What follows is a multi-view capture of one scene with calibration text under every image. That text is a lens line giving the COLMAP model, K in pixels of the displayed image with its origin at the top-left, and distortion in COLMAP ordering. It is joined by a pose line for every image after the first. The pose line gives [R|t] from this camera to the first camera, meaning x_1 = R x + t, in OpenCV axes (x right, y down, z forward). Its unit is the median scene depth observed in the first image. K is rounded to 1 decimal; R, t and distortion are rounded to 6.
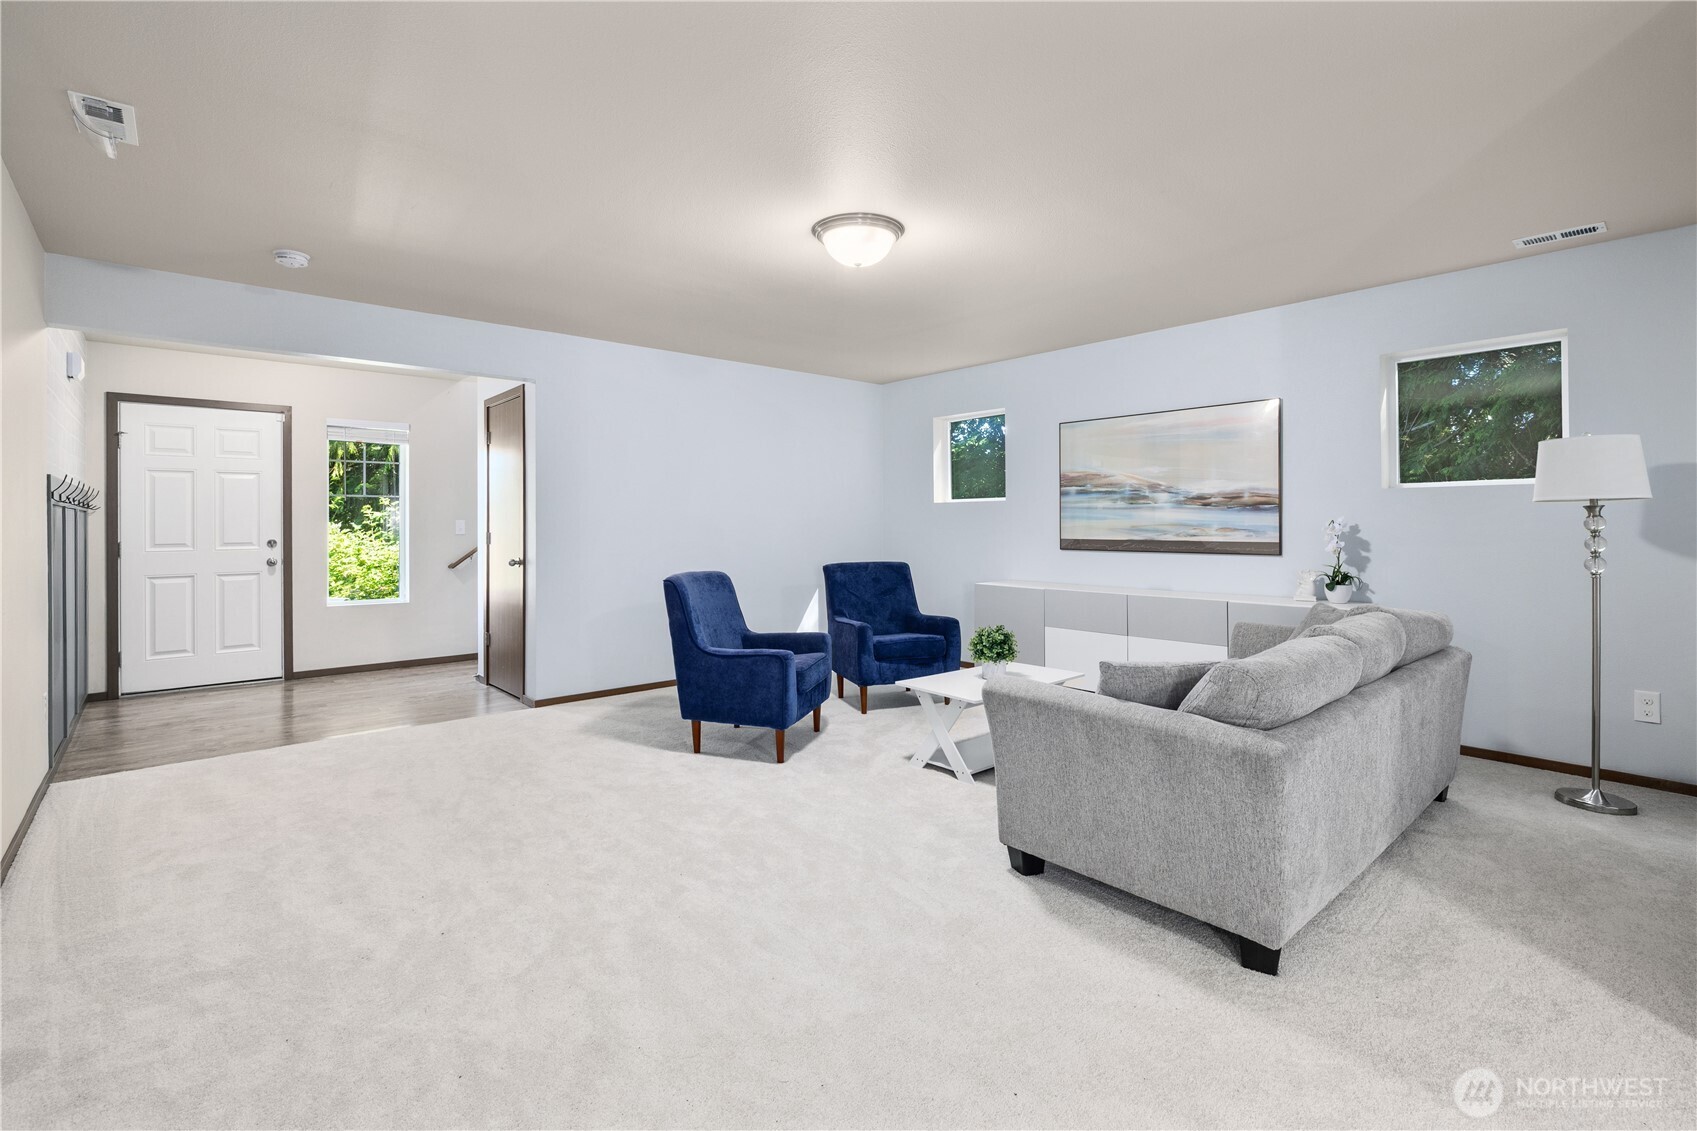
lens RADIAL K [[778.5, 0, 848.7], [0, 778.5, 526.6], [0, 0, 1]] dist [0.000394, -0.000077]
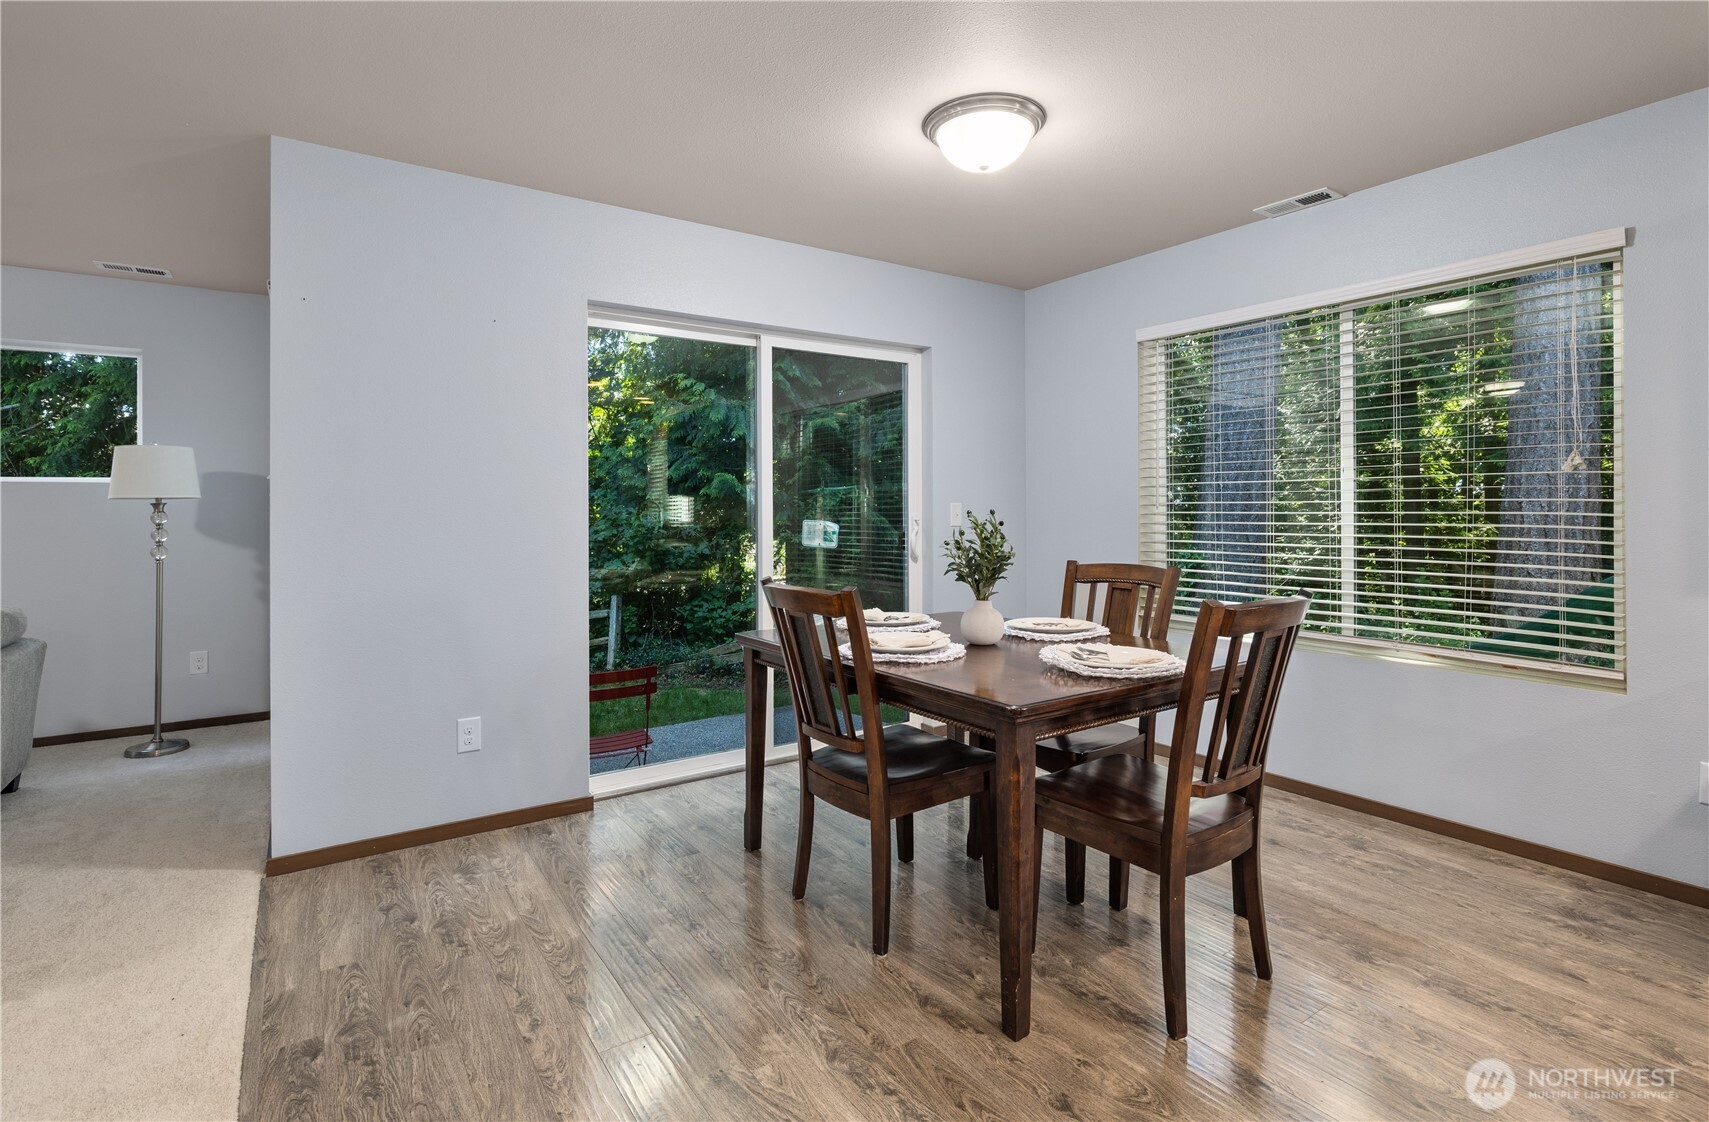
lens RADIAL K [[825.7, 0, 855.1], [0, 825.7, 502.4], [0, 0, 1]] dist [-0.003085, -0.000179]
pose [[0.134821, 0.016558, 0.990732, -0.161417], [0.008092, 0.999809, -0.017811, 0.003026], [-0.990837, 0.010418, 0.134661, -0.240201]]
